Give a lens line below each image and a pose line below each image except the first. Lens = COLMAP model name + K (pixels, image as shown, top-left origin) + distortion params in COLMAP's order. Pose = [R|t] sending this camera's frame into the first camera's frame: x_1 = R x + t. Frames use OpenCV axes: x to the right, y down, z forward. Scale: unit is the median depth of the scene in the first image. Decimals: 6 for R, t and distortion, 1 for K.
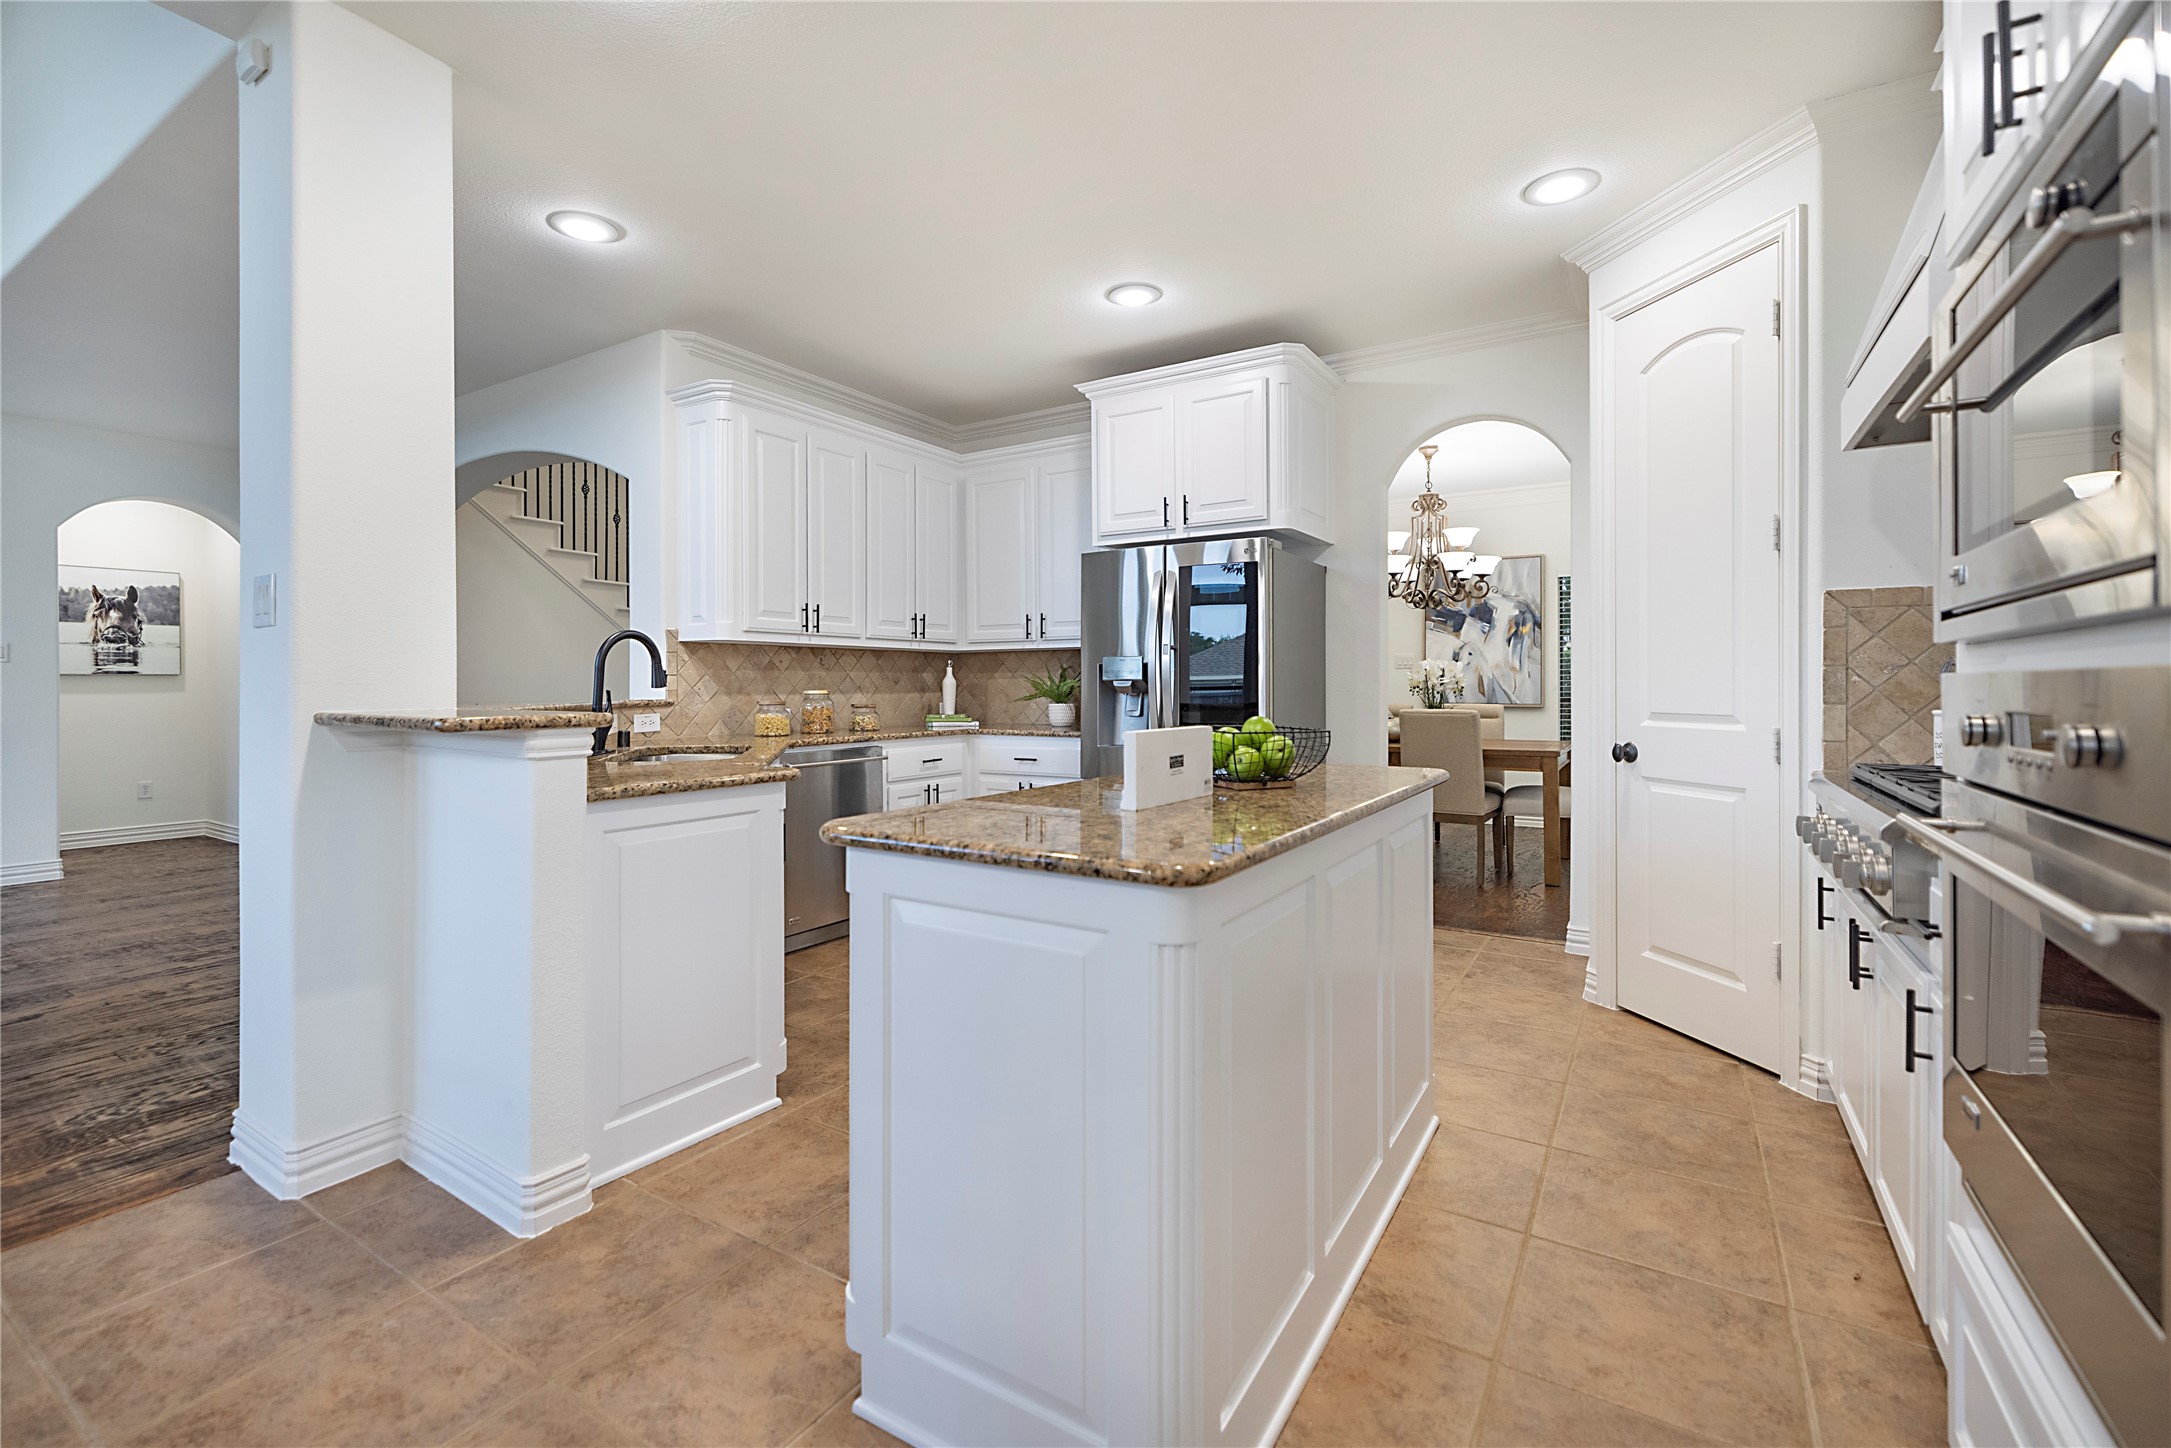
lens RADIAL K [[930.3, 0, 1082.8], [0, 930.3, 683.8], [0, 0, 1]] dist [0.004523, -0.000473]
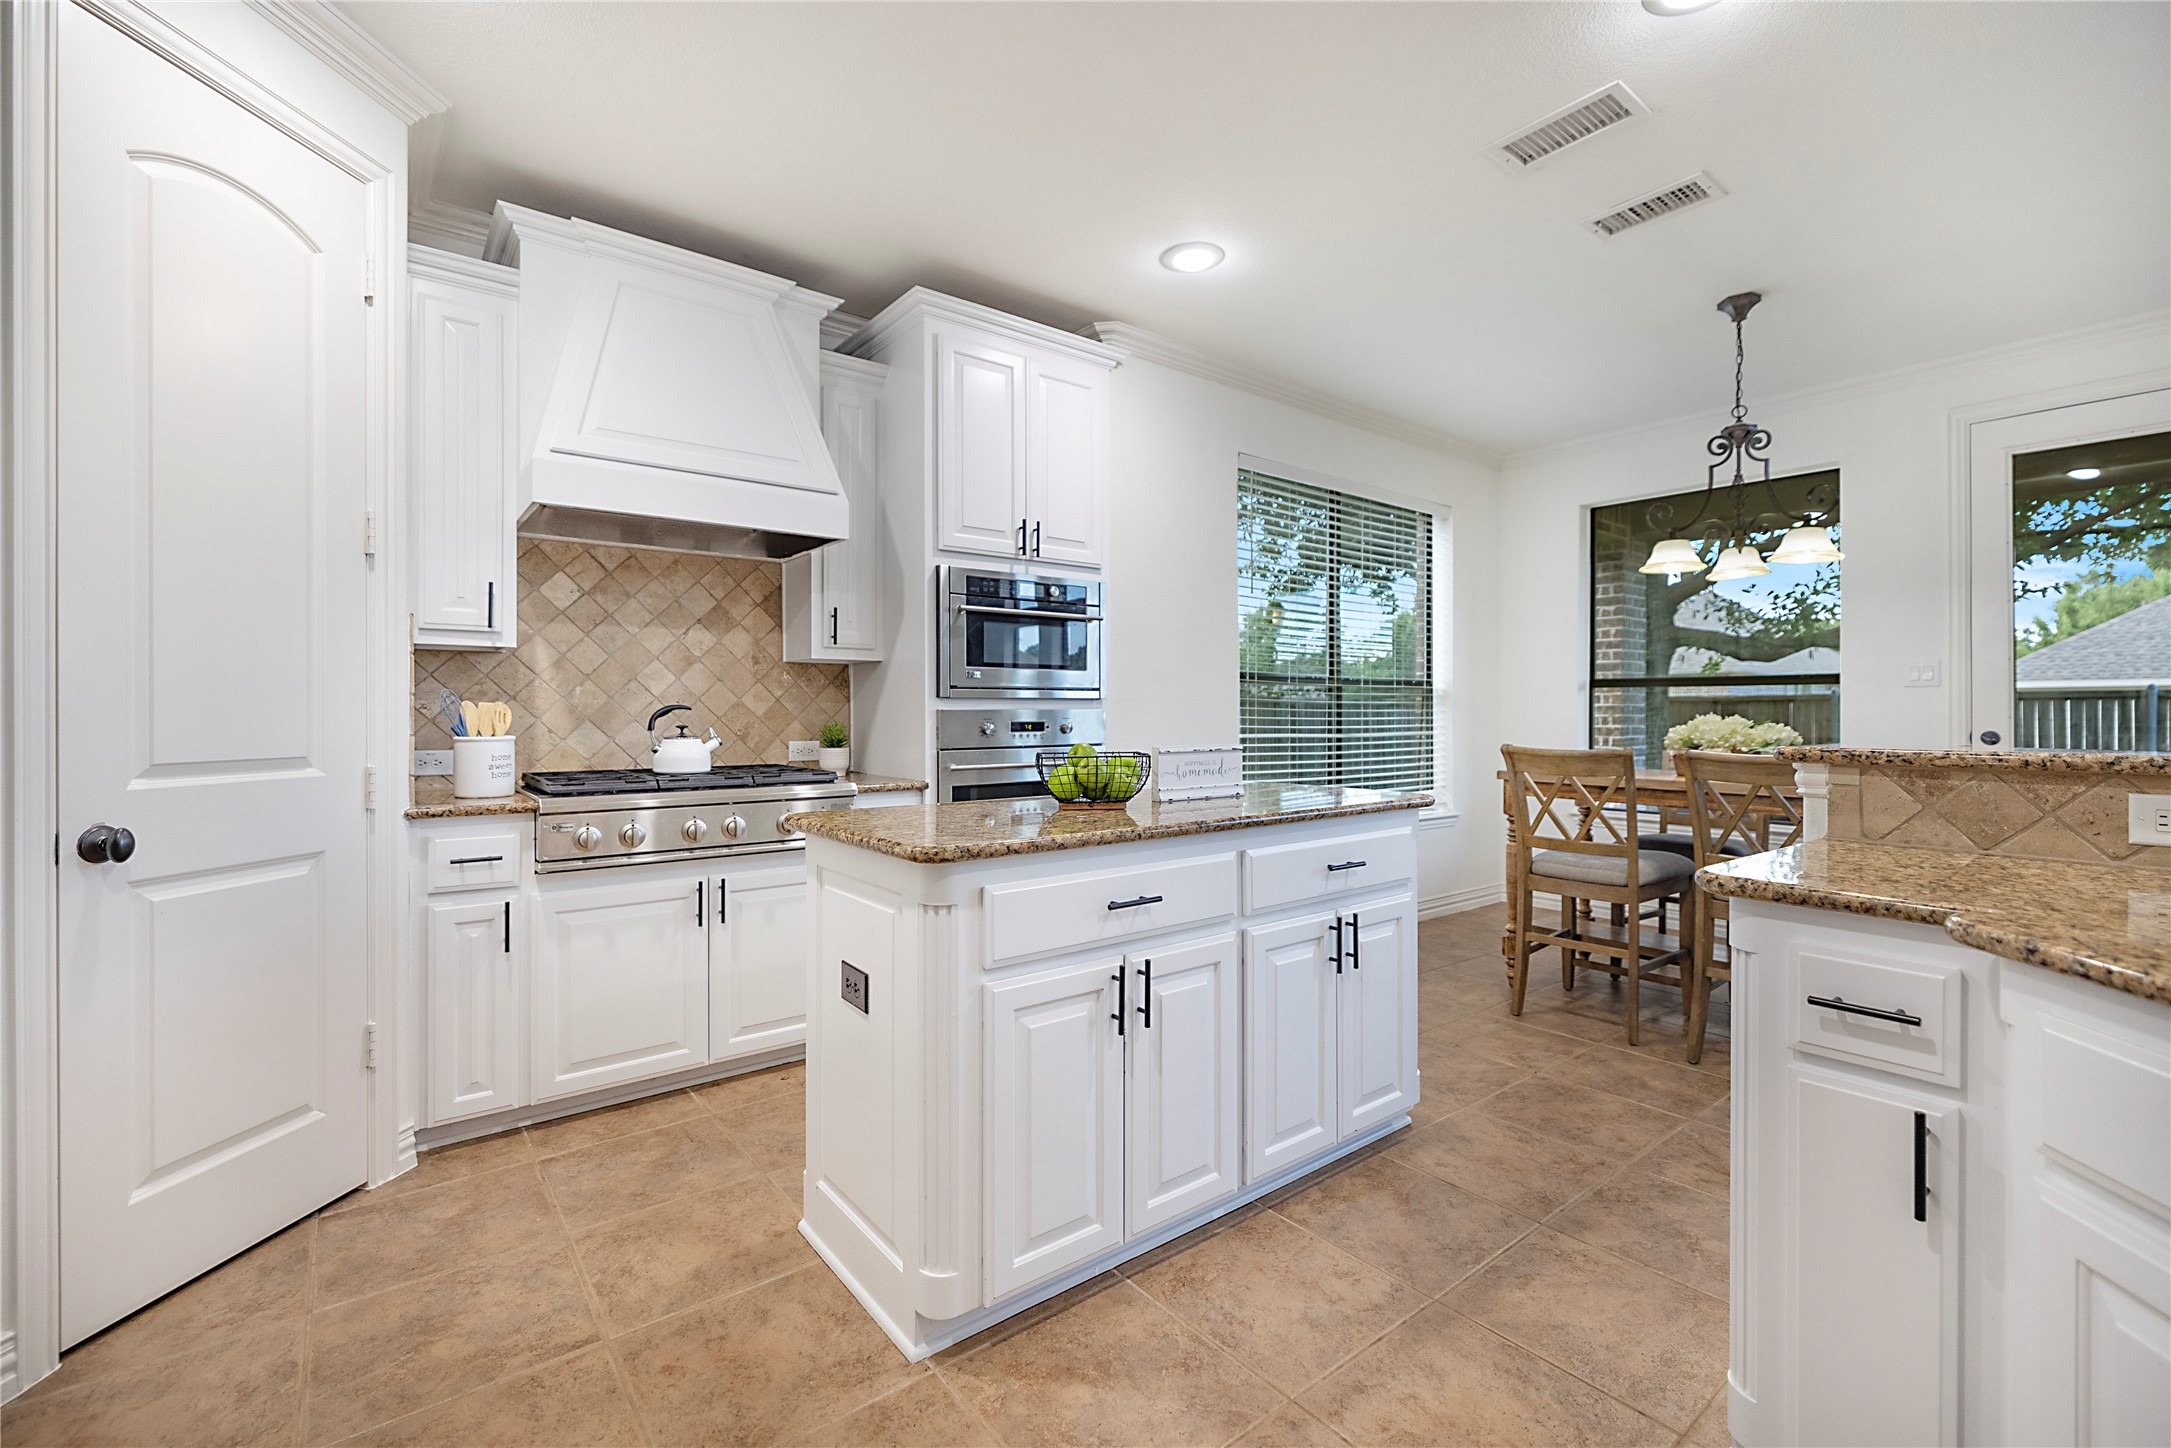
lens RADIAL K [[930.3, 0, 1096.5], [0, 930.3, 717.2], [0, 0, 1]] dist [0.004523, -0.000473]
pose [[-0.943048, 0.000130, 0.332656, -0.142084], [0.001456, 0.999992, 0.003738, 0.000205], [-0.332653, 0.004010, -0.943041, 1.500107]]
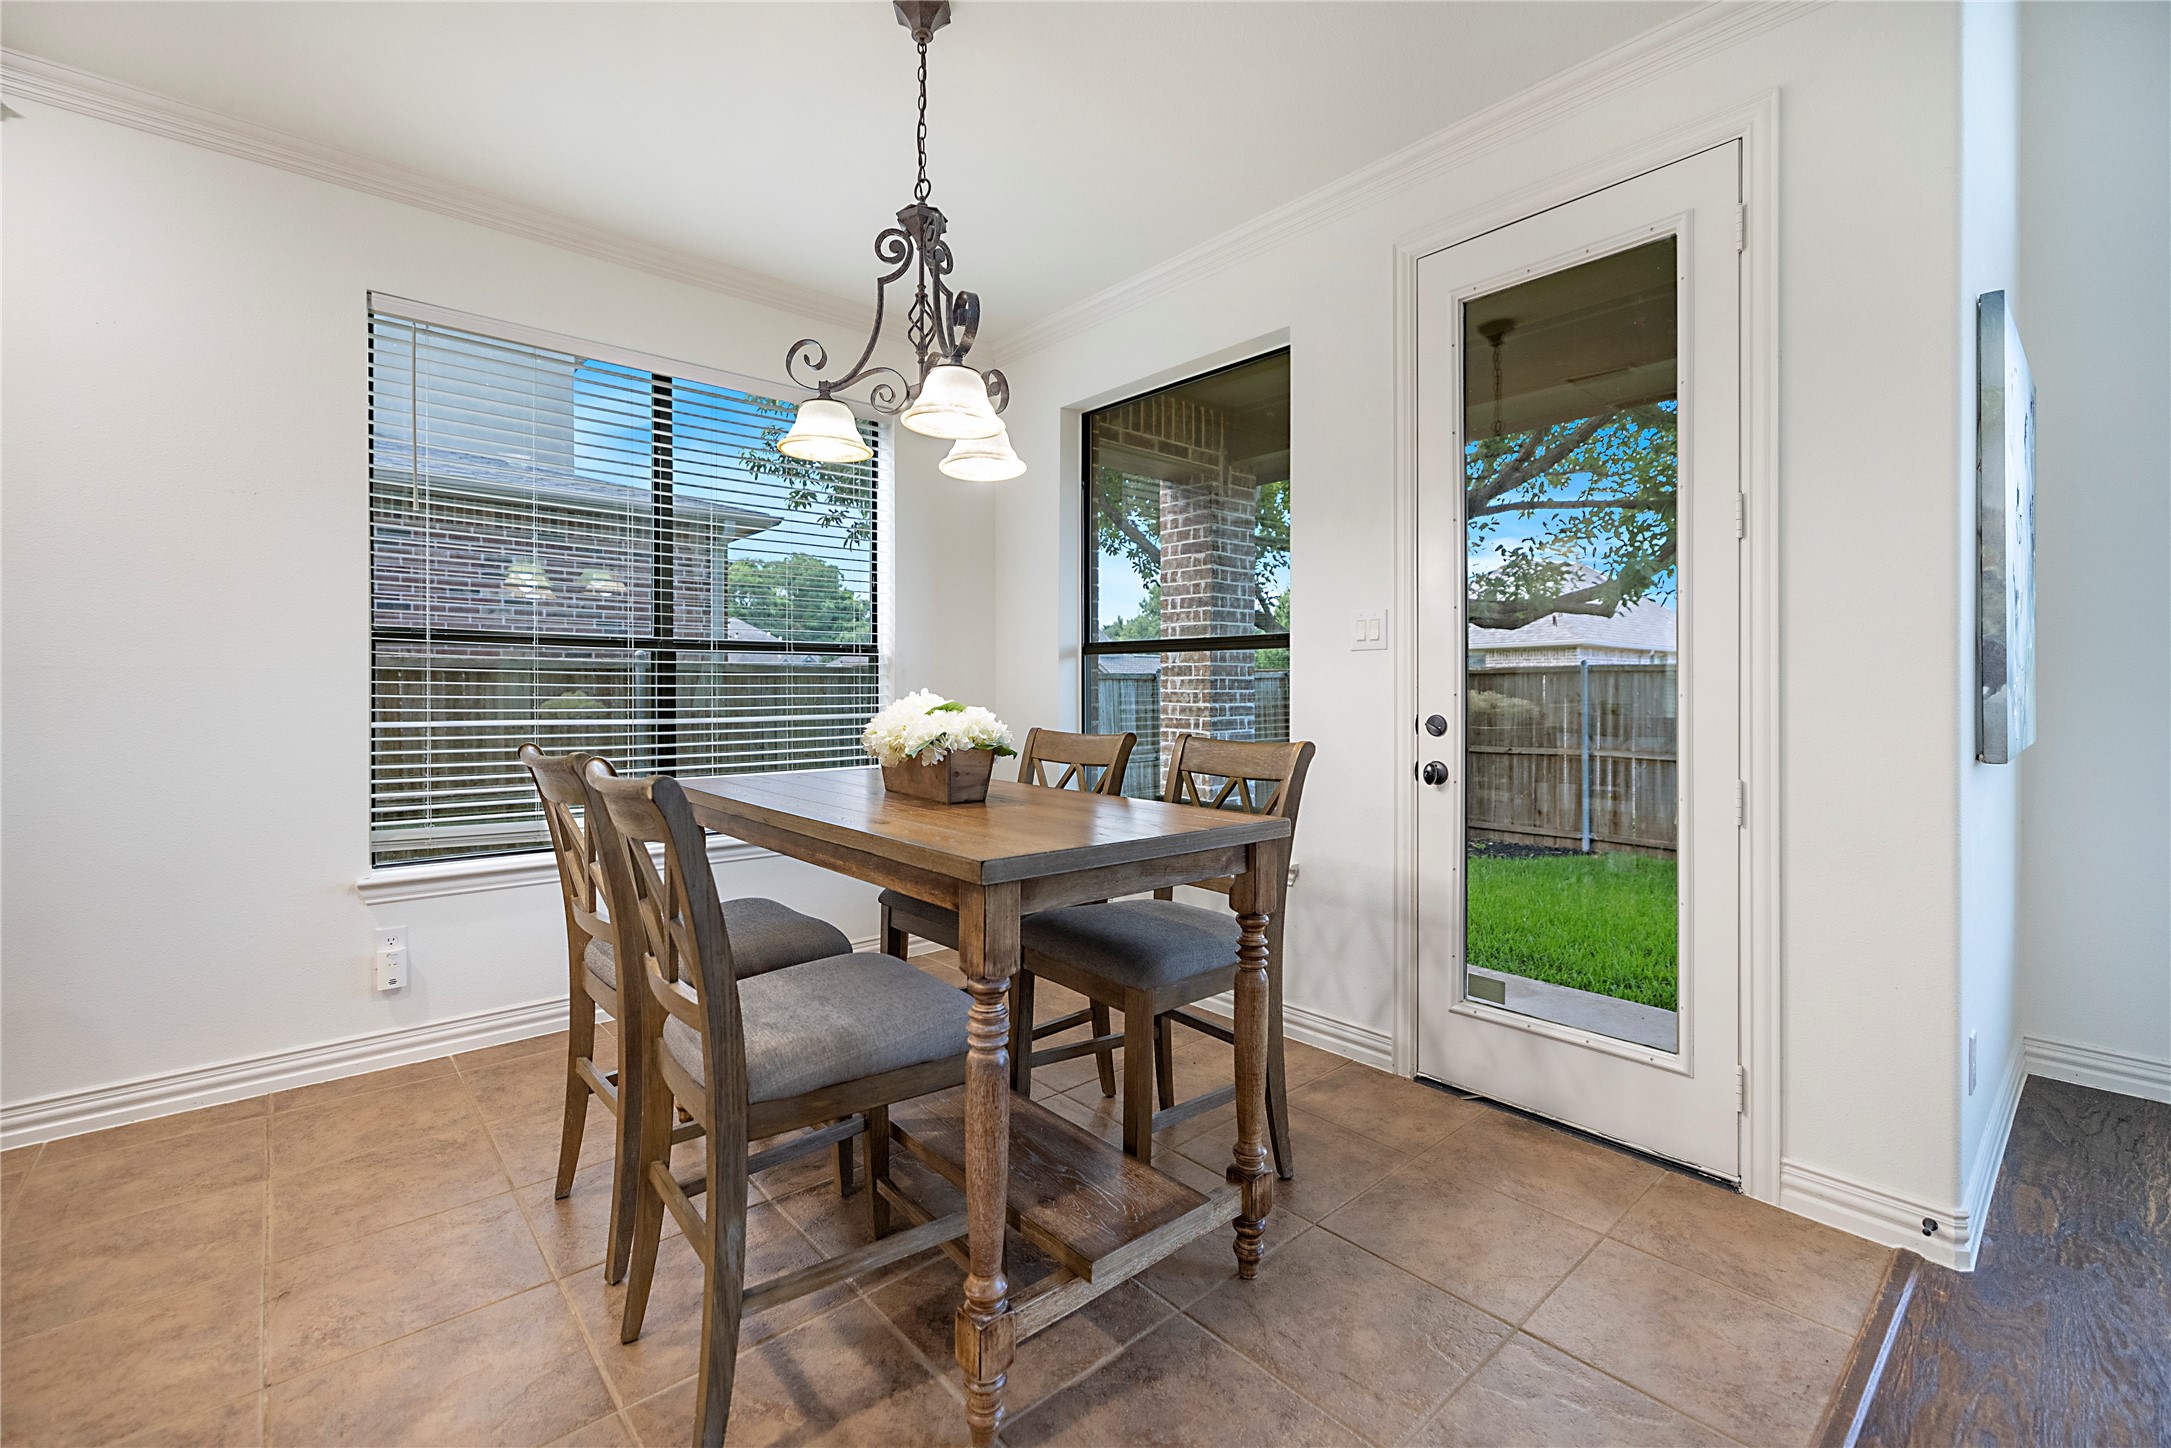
lens RADIAL K [[930.3, 0, 1078.7], [0, 930.3, 701.1], [0, 0, 1]] dist [0.004523, -0.000473]
pose [[-0.957552, -0.001203, 0.288258, -0.883905], [0.003009, 0.999895, 0.014171, -0.000607], [-0.288245, 0.014436, -0.957448, 0.716175]]
